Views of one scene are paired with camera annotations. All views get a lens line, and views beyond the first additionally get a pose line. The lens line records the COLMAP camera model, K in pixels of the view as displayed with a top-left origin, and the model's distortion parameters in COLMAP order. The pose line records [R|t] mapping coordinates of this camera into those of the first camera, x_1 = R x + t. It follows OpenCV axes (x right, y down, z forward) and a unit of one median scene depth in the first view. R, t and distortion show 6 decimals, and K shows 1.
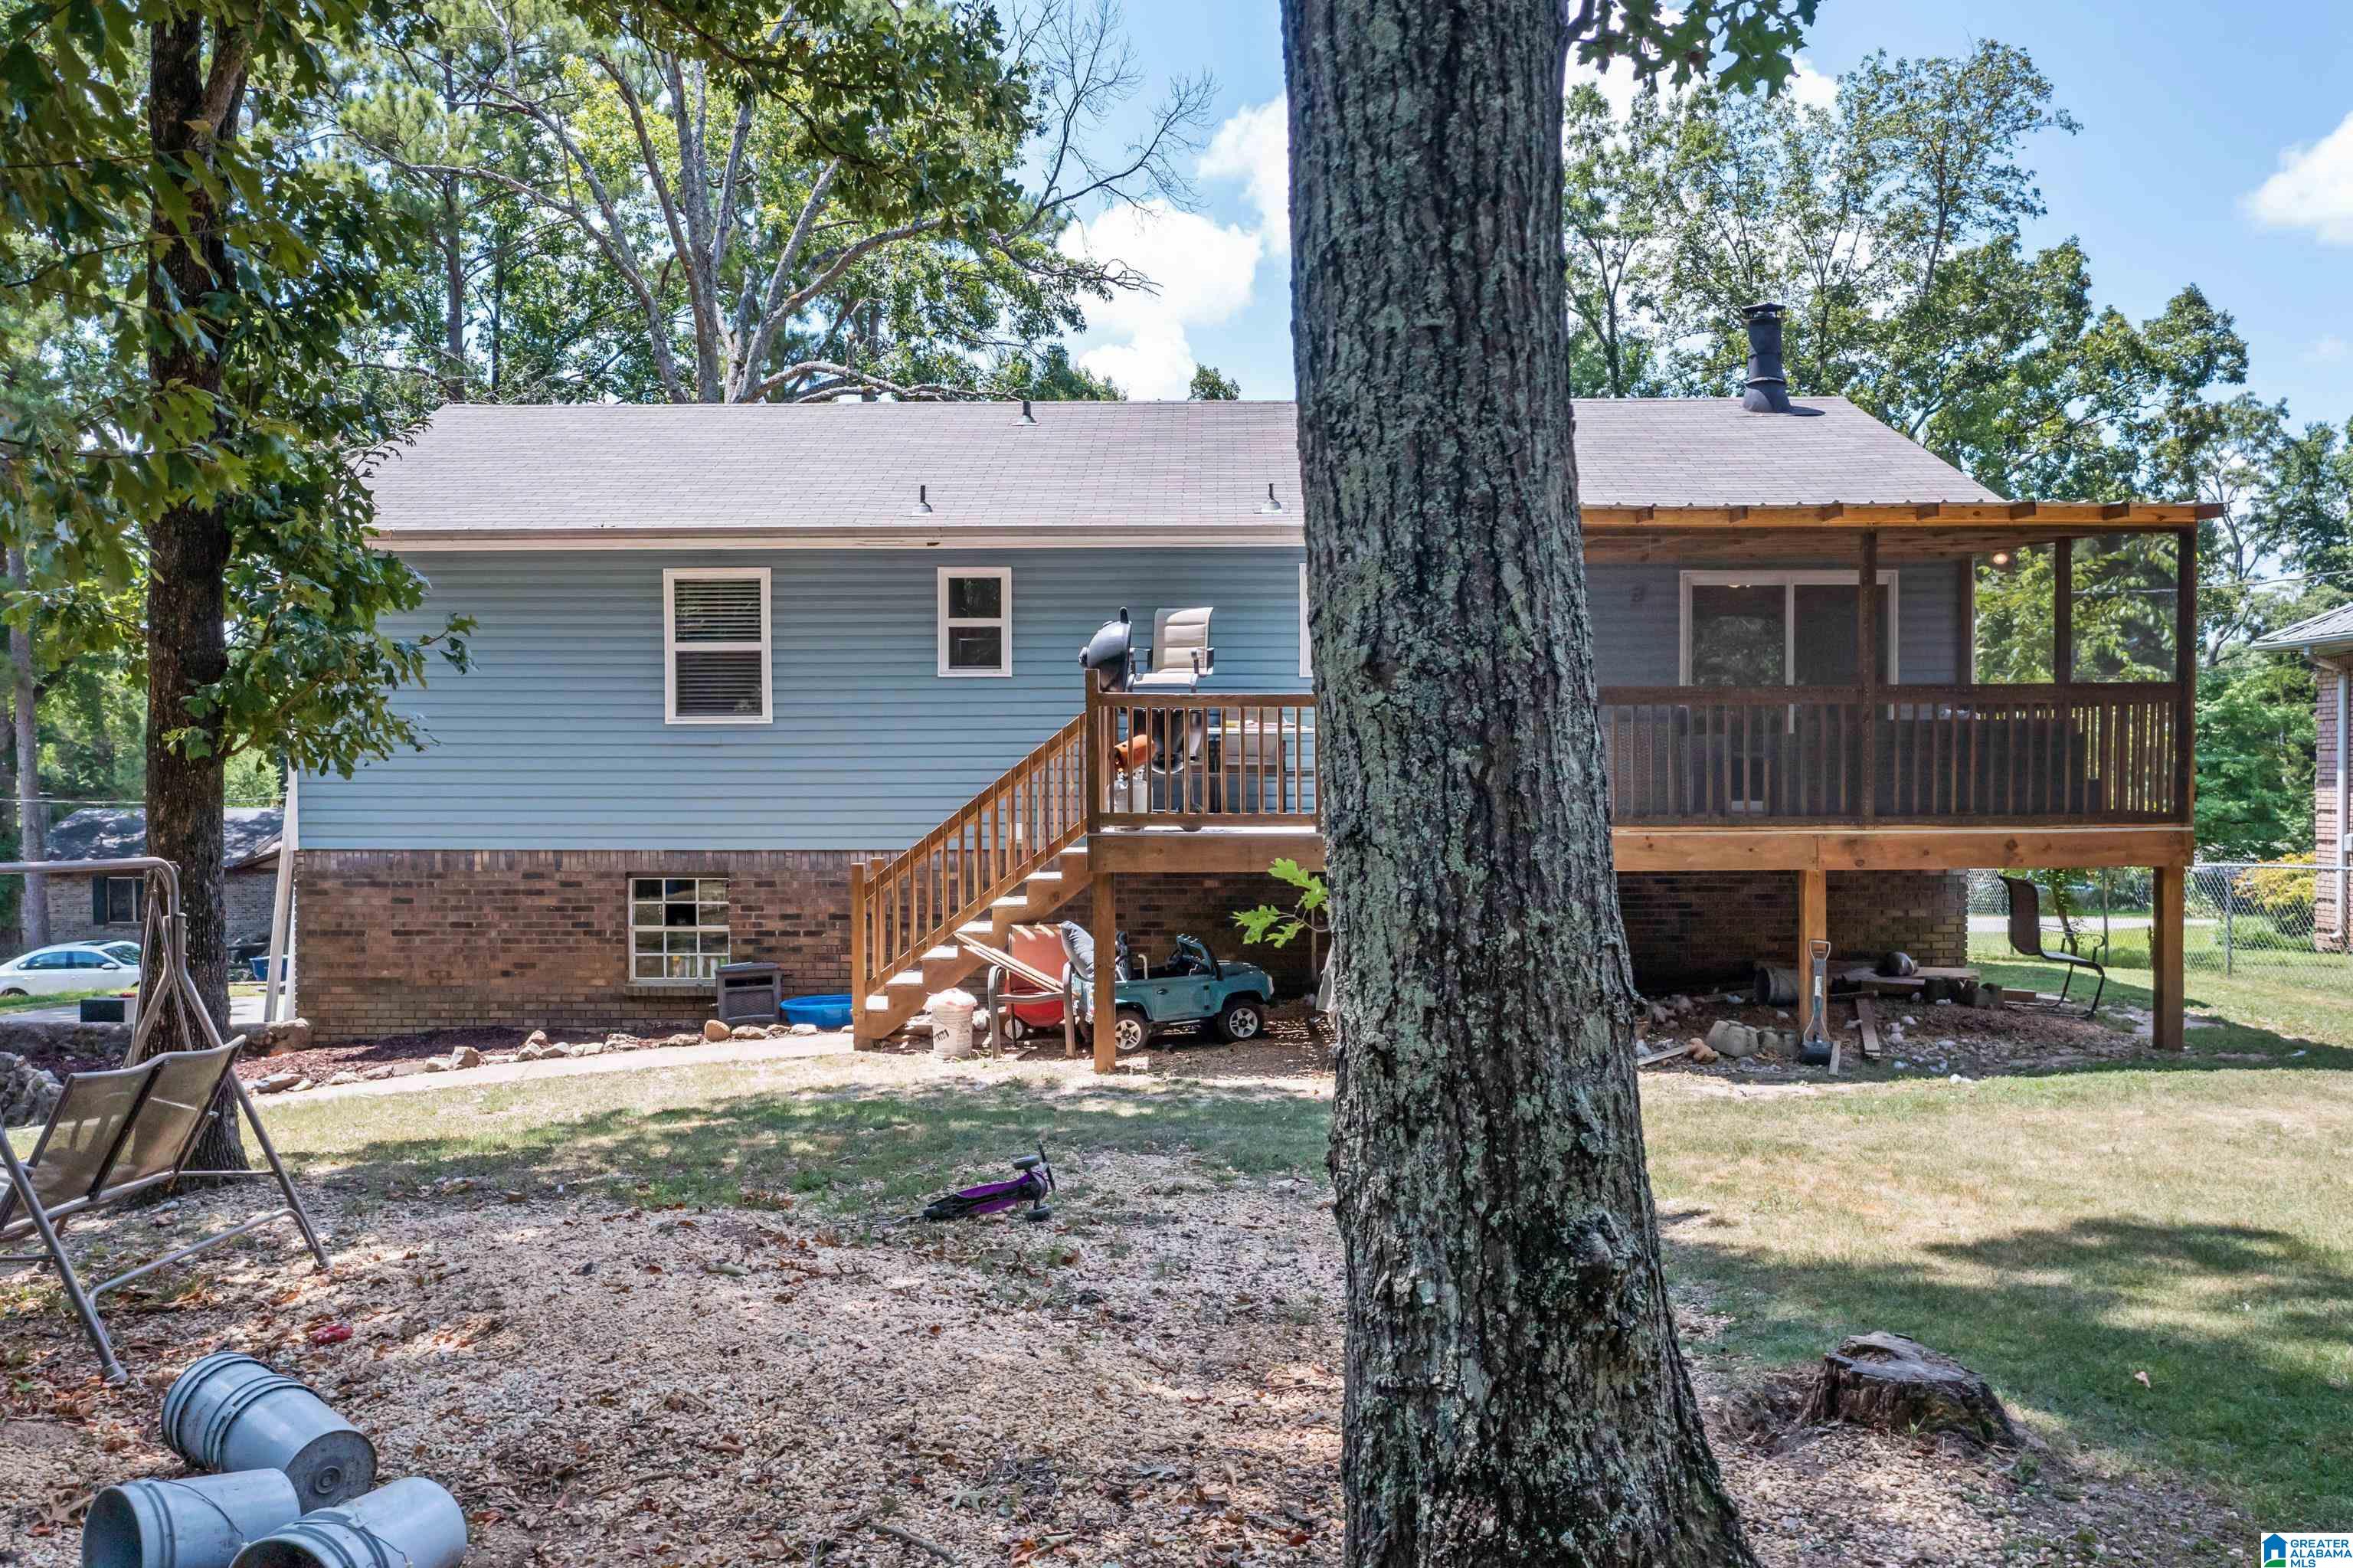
lens RADIAL K [[1874.0, 0, 1176.5], [0, 1874.0, 784.0], [0, 0, 1]] dist [-0.028494, 0.000370]
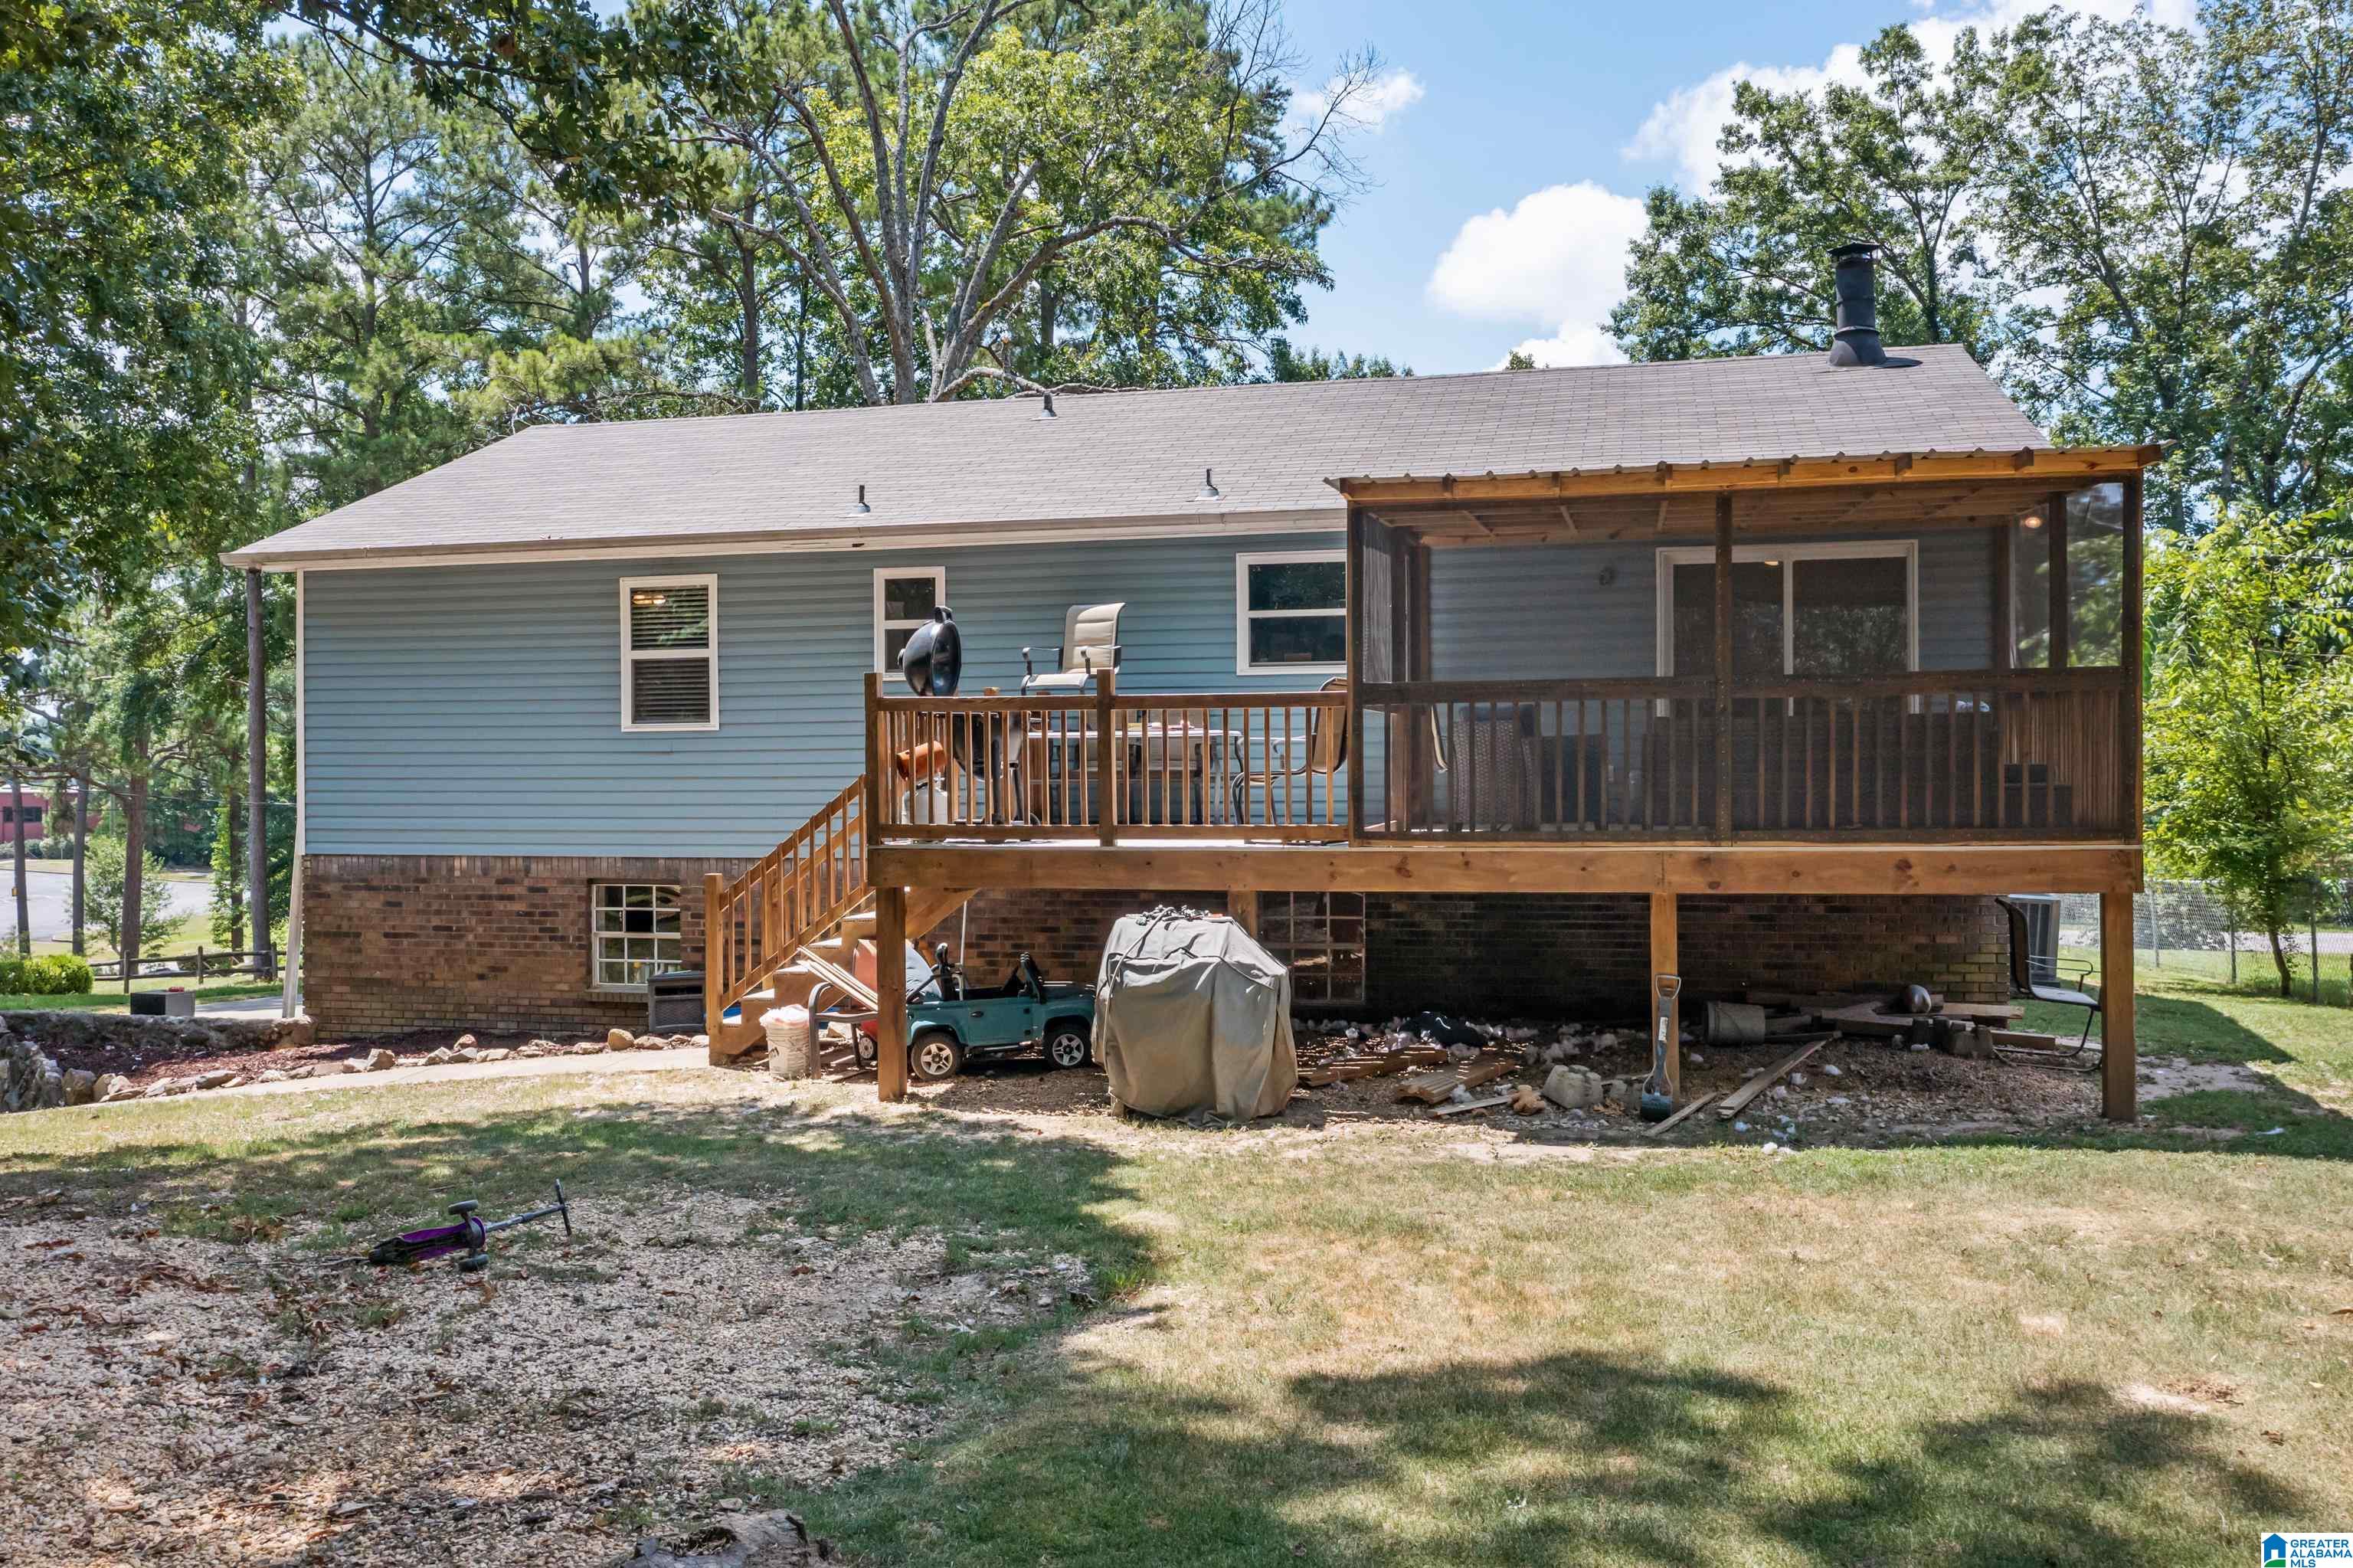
lens RADIAL K [[1862.7, 0, 1181.0], [0, 1862.7, 750.8], [0, 0, 1]] dist [-0.021826, -0.001597]
pose [[0.974293, -0.006870, -0.225182, 0.246048], [0.003324, 0.999865, -0.016122, -0.004624], [0.225262, 0.014959, 0.974183, 0.091989]]
